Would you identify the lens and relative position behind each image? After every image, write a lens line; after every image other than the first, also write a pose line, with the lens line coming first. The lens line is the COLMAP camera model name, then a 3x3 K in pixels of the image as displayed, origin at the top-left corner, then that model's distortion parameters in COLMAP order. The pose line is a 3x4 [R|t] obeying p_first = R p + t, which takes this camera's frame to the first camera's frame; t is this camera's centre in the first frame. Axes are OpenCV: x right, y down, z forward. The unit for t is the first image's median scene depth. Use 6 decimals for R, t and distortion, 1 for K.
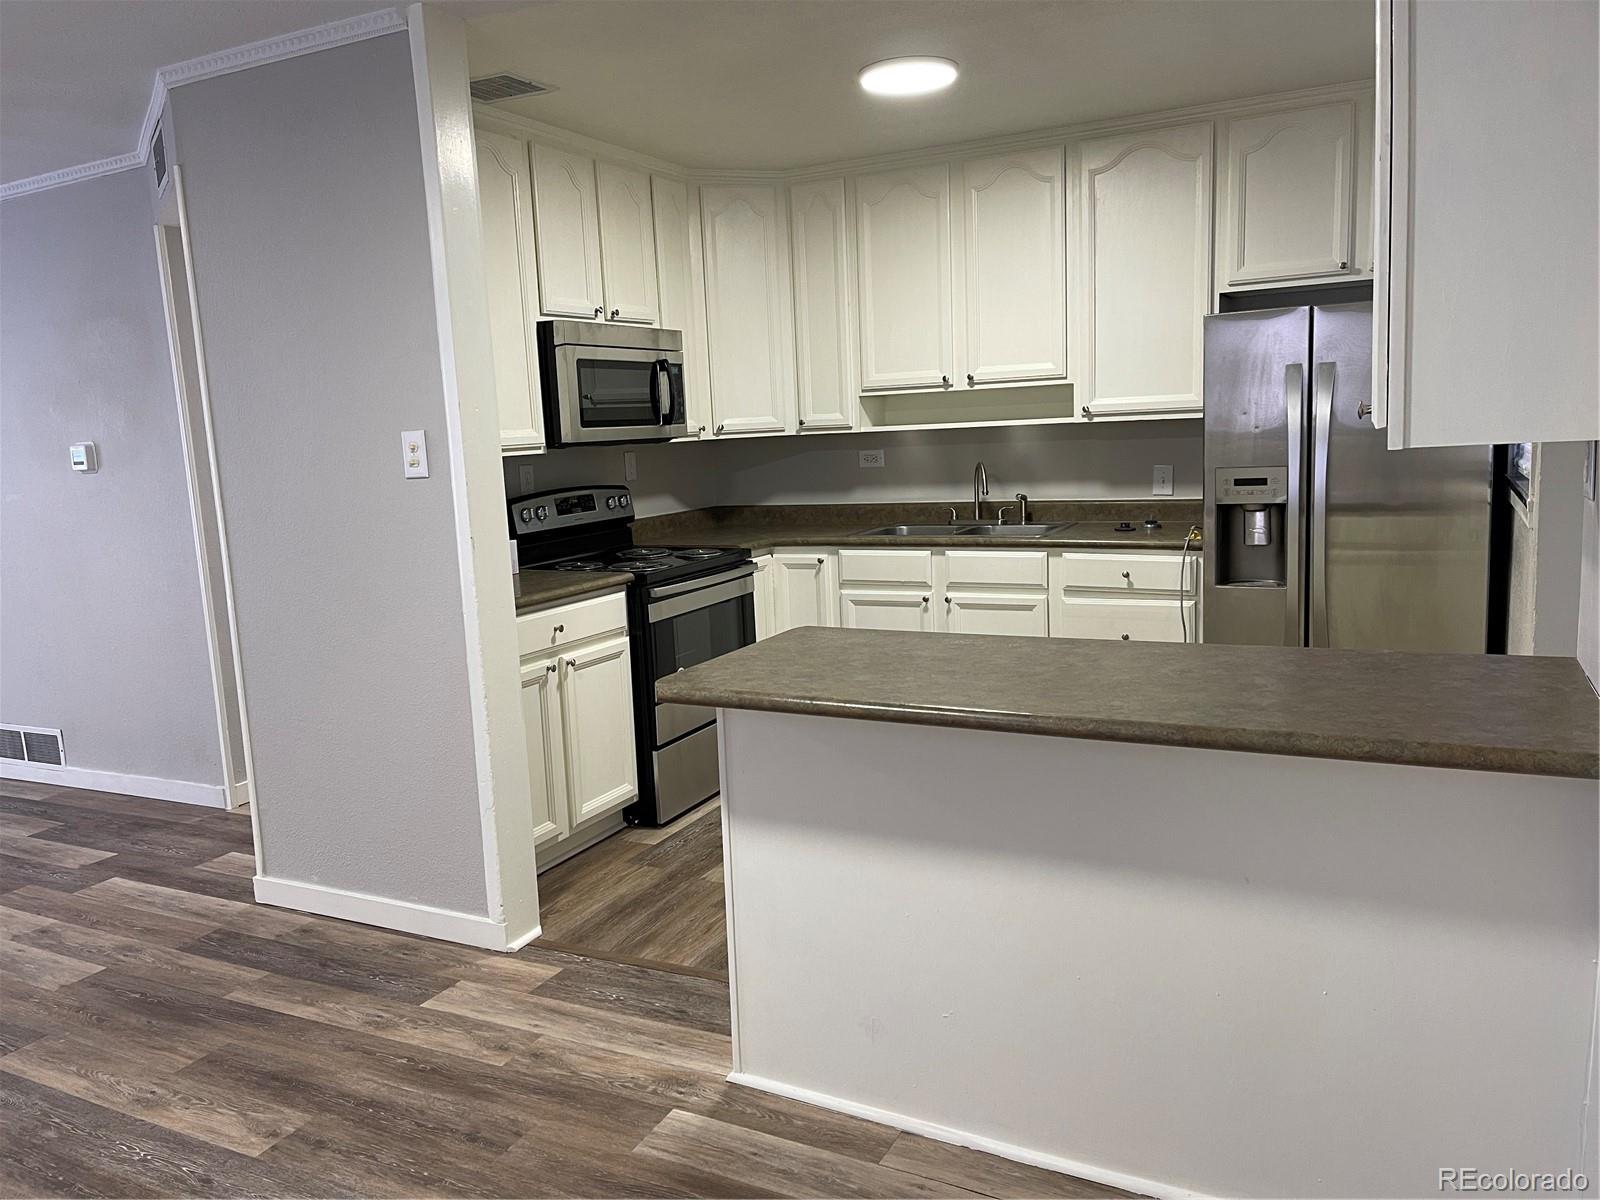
lens RADIAL K [[1203.4, 0, 797.9], [0, 1203.4, 594.0], [0, 0, 1]] dist [0.038352, -0.050695]
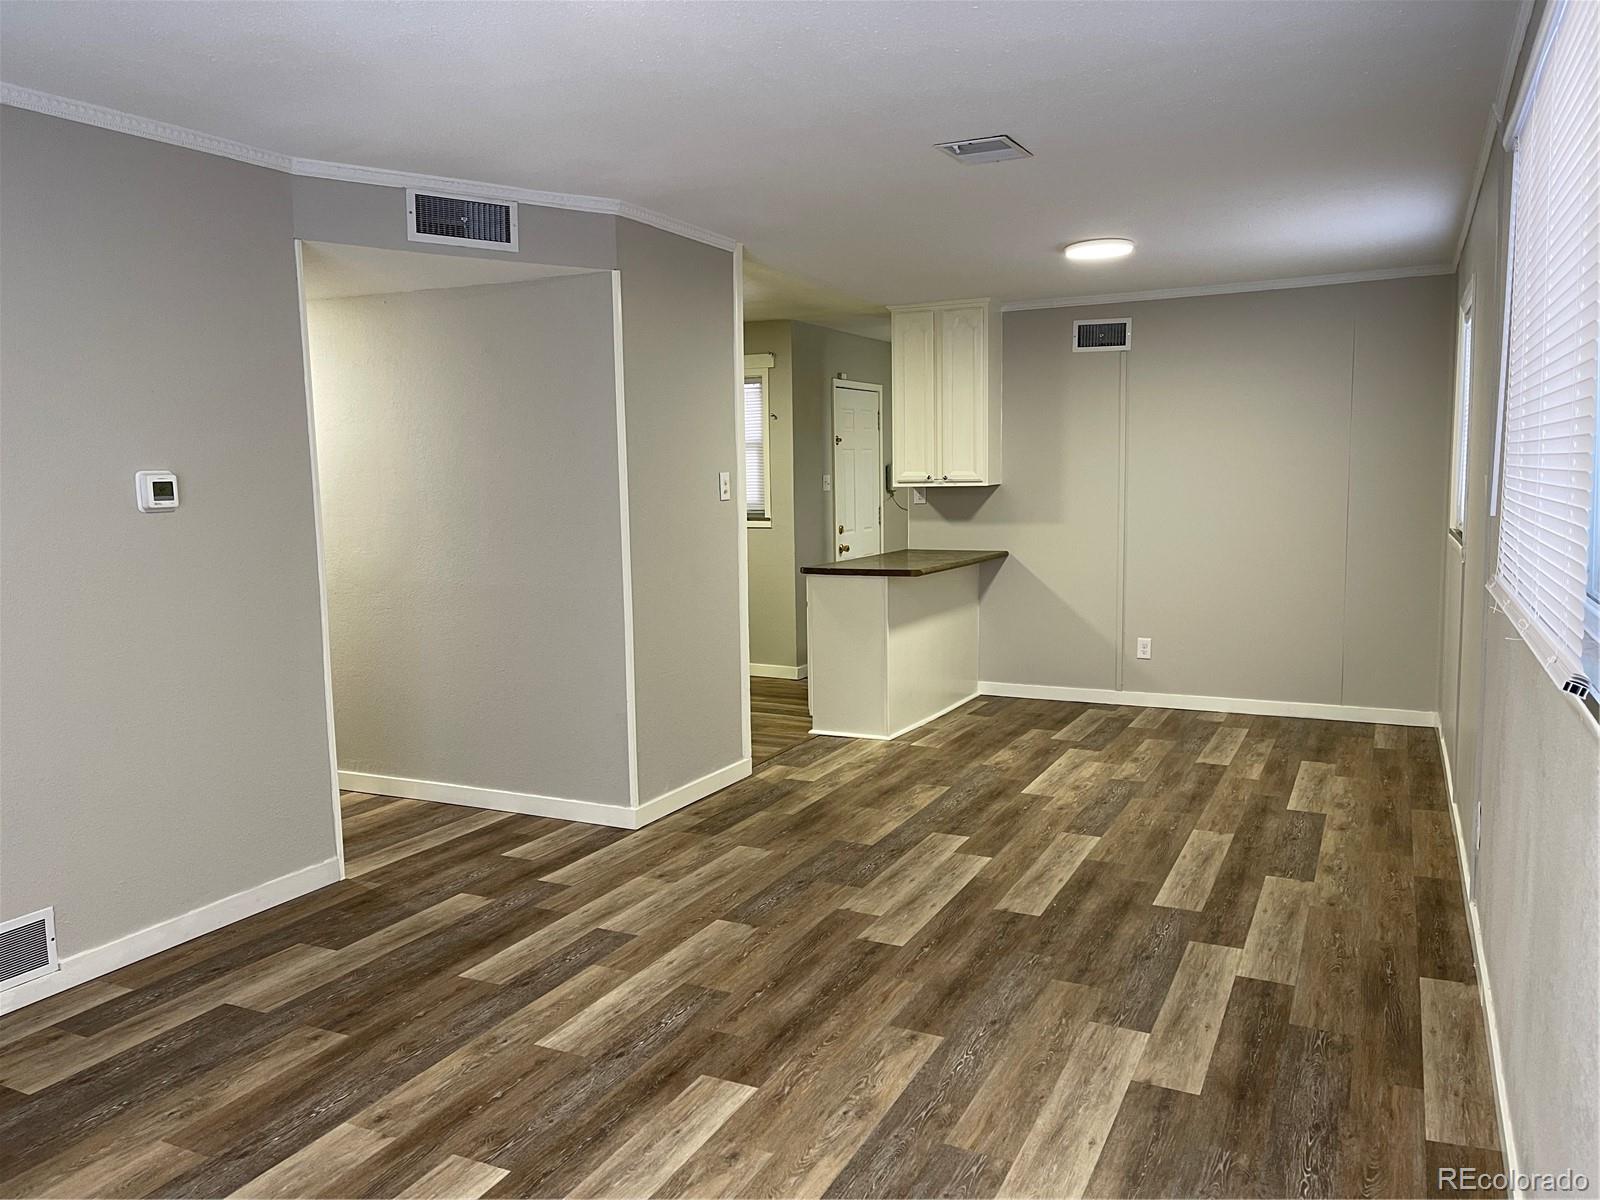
lens RADIAL K [[1203.4, 0, 797.5], [0, 1203.4, 604.4], [0, 0, 1]] dist [0.038352, -0.050695]
pose [[-0.009844, -0.063195, 0.997953, -1.945542], [0.155396, 0.985780, 0.063957, -0.043484], [-0.987803, 0.155708, 0.000117, 0.896561]]
